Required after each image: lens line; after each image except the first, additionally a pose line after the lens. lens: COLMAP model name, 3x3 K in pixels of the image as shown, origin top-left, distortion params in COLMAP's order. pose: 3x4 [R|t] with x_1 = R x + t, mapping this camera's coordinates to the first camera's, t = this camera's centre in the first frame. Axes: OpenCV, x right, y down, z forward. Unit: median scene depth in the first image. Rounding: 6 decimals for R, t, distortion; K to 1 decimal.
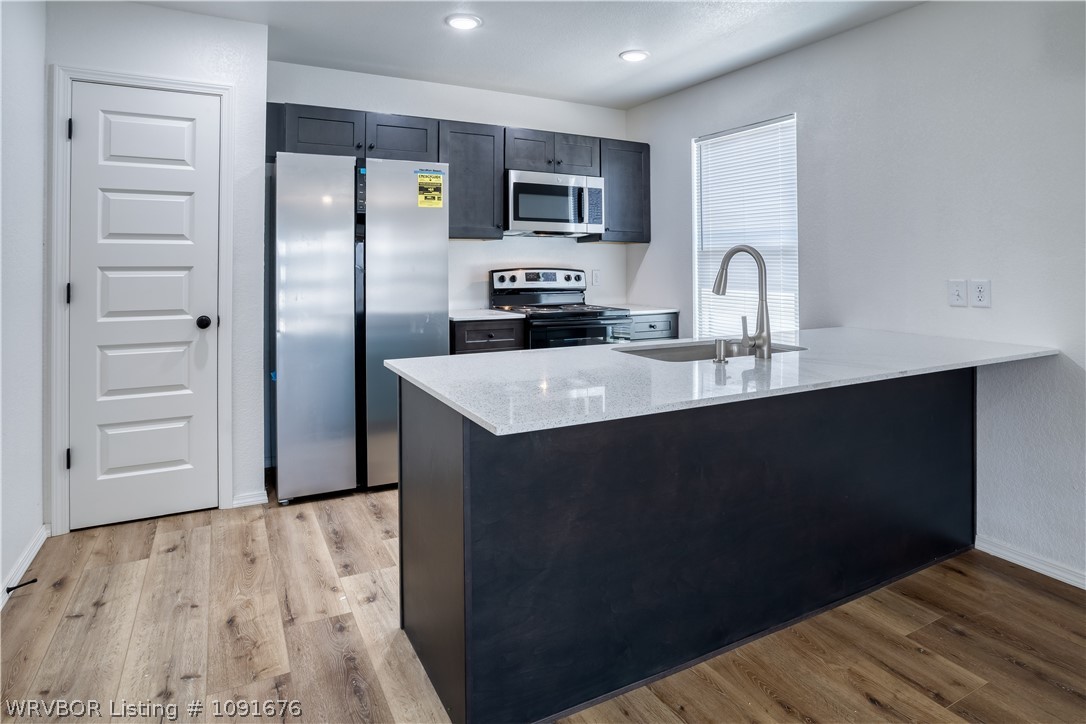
lens RADIAL K [[618.6, 0, 546.5], [0, 618.6, 257.2], [0, 0, 1]] dist [-0.073146, 0.017549]
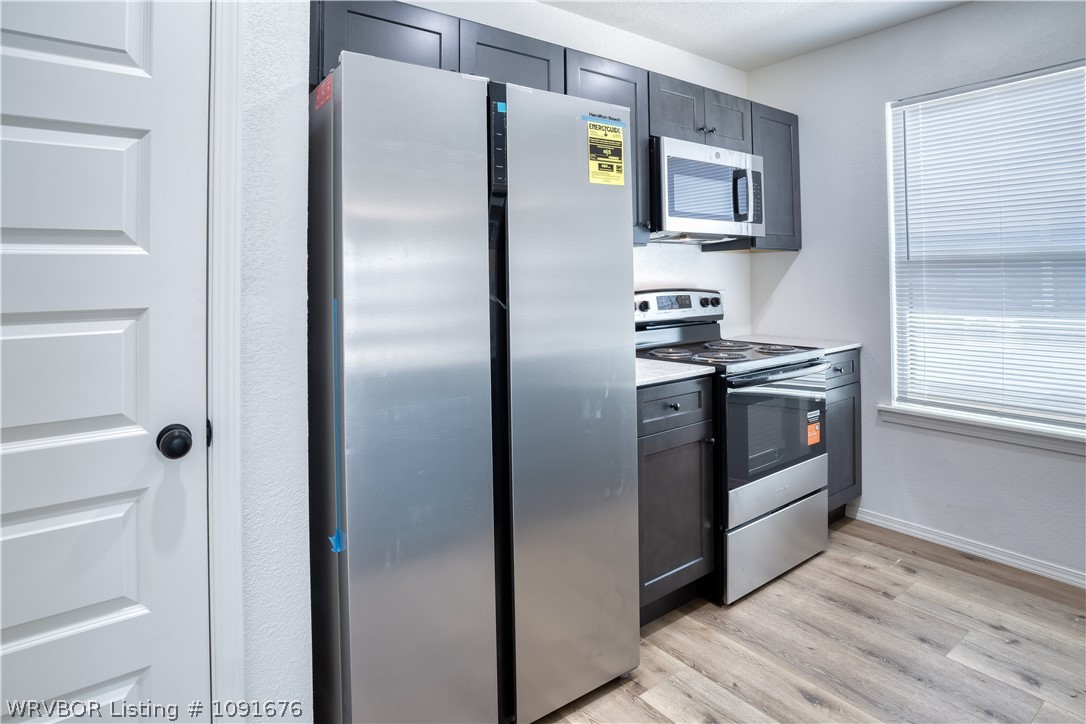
lens RADIAL K [[599.4, 0, 539.9], [0, 599.4, 263.1], [0, 0, 1]] dist [-0.062145, 0.015157]
pose [[0.990127, -0.014563, 0.139412, -0.278970], [0.016901, 0.999735, -0.015599, -0.003701], [-0.139148, 0.017801, 0.990112, 0.422886]]
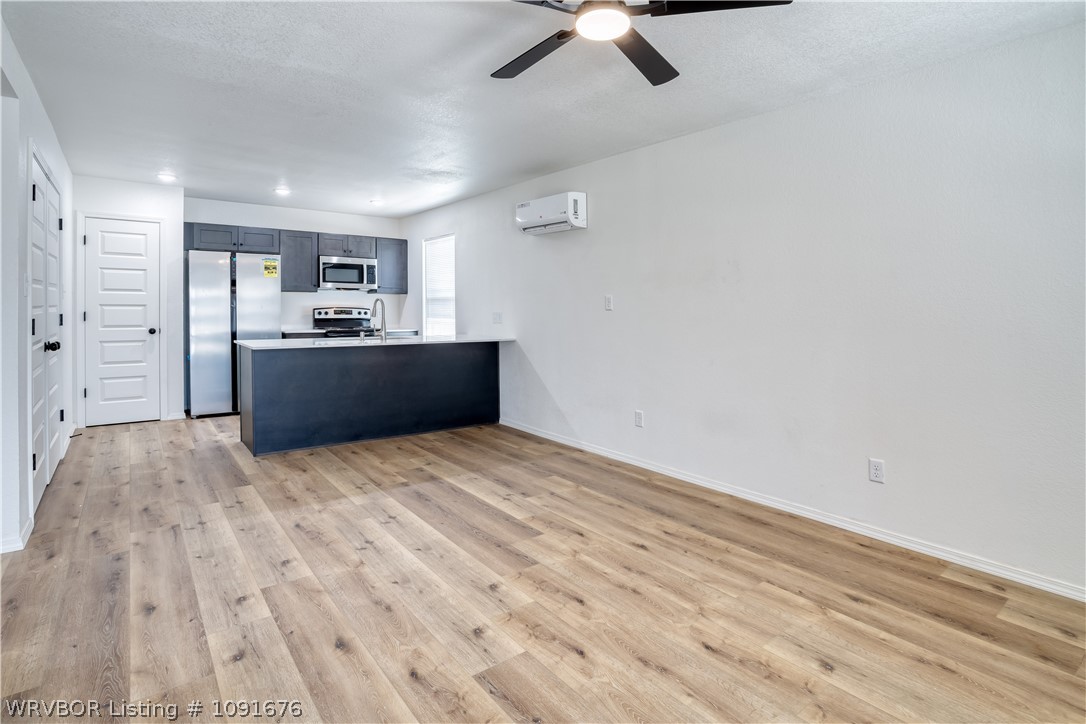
lens RADIAL K [[544.3, 0, 547.3], [0, 544.3, 315.5], [0, 0, 1]] dist [-0.069685, 0.029773]
pose [[0.983537, 0.001600, 0.180700, 0.341998], [-0.005273, 0.999789, 0.019845, 0.006771], [-0.180630, -0.020471, 0.983338, -0.796268]]
